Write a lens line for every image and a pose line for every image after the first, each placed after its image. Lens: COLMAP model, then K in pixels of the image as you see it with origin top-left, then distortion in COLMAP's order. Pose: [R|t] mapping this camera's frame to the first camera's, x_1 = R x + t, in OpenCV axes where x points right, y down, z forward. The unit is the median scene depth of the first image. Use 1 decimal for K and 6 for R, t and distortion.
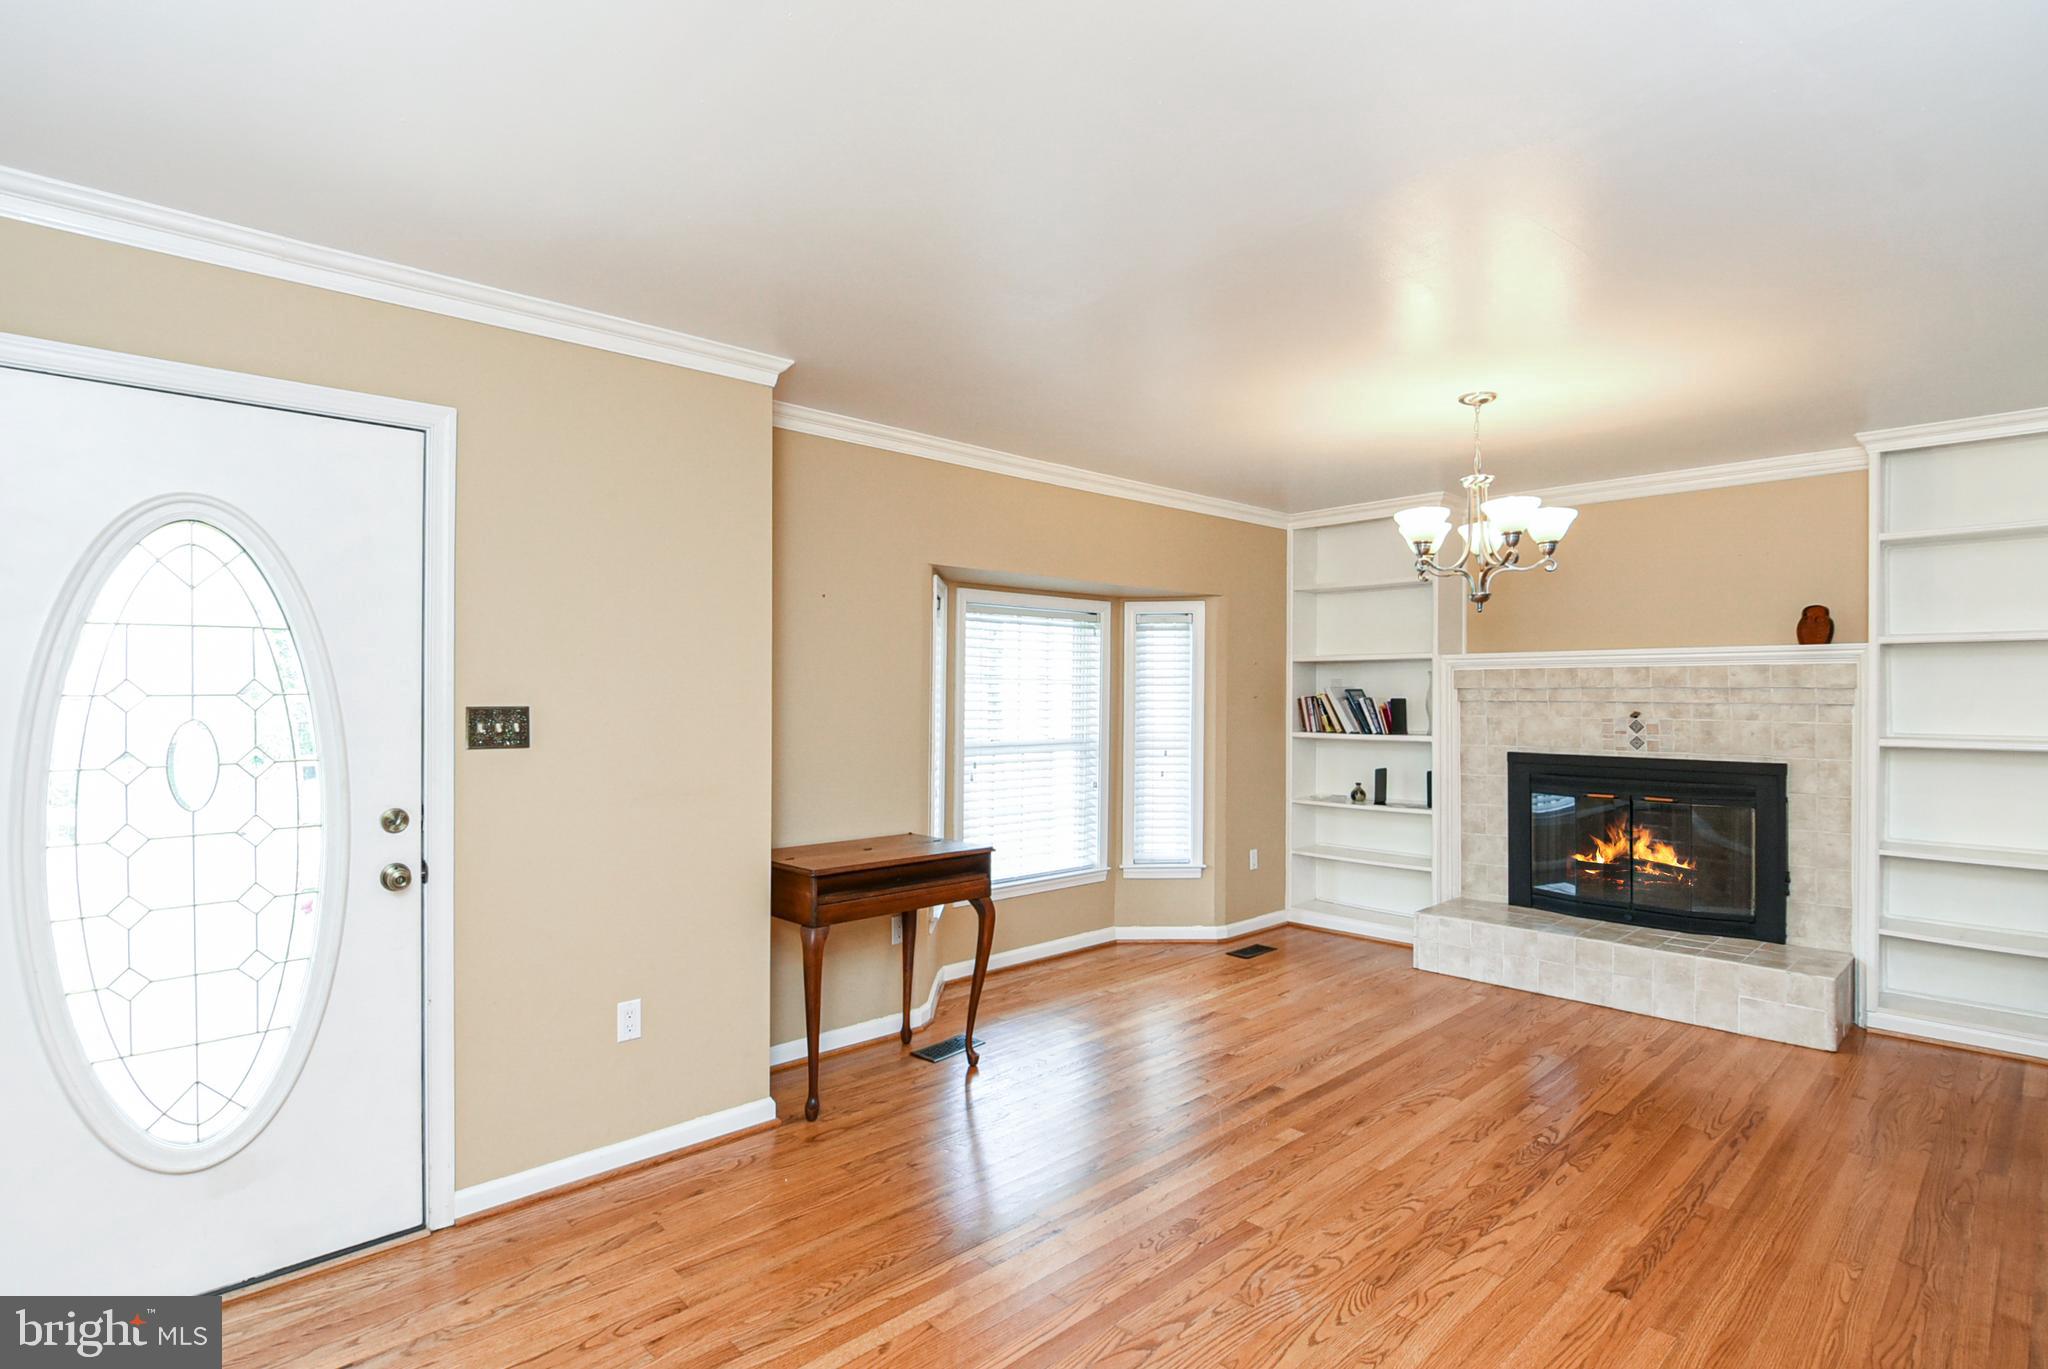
lens RADIAL K [[1026.7, 0, 1024.0], [0, 1026.7, 684.5], [0, 0, 1]] dist [-0.029103, -0.000058]
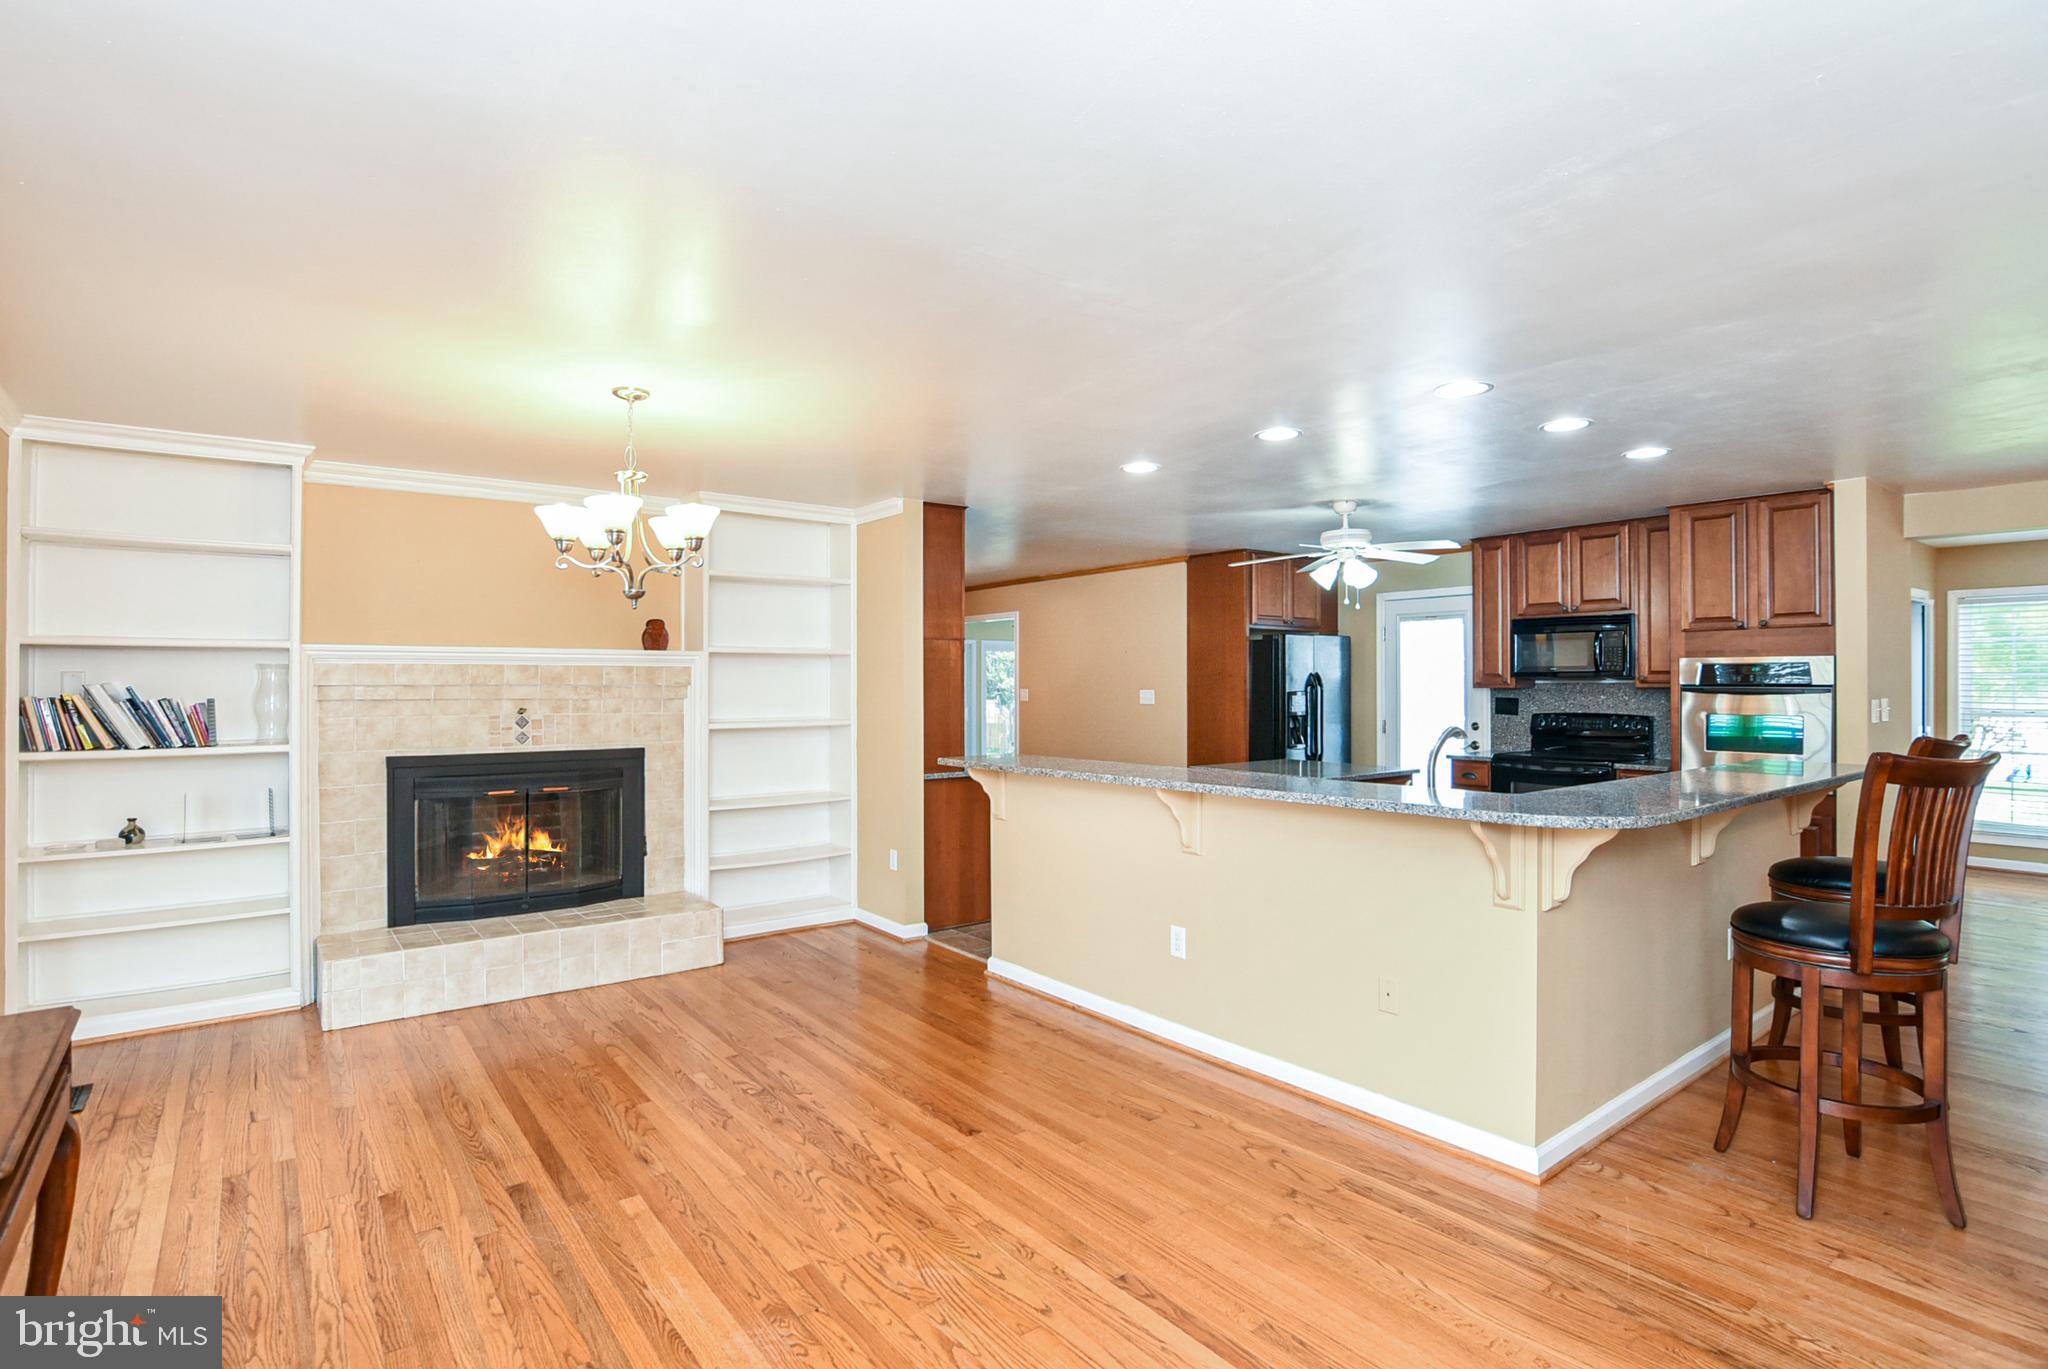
lens RADIAL K [[991.9, 0, 1022.4], [0, 991.9, 657.8], [0, 0, 1]] dist [-0.018986, 0.000067]
pose [[0.100410, 0.028701, 0.994532, -0.376911], [-0.002712, 0.999588, -0.028573, 0.002981], [-0.994942, 0.000172, 0.100447, 0.409881]]
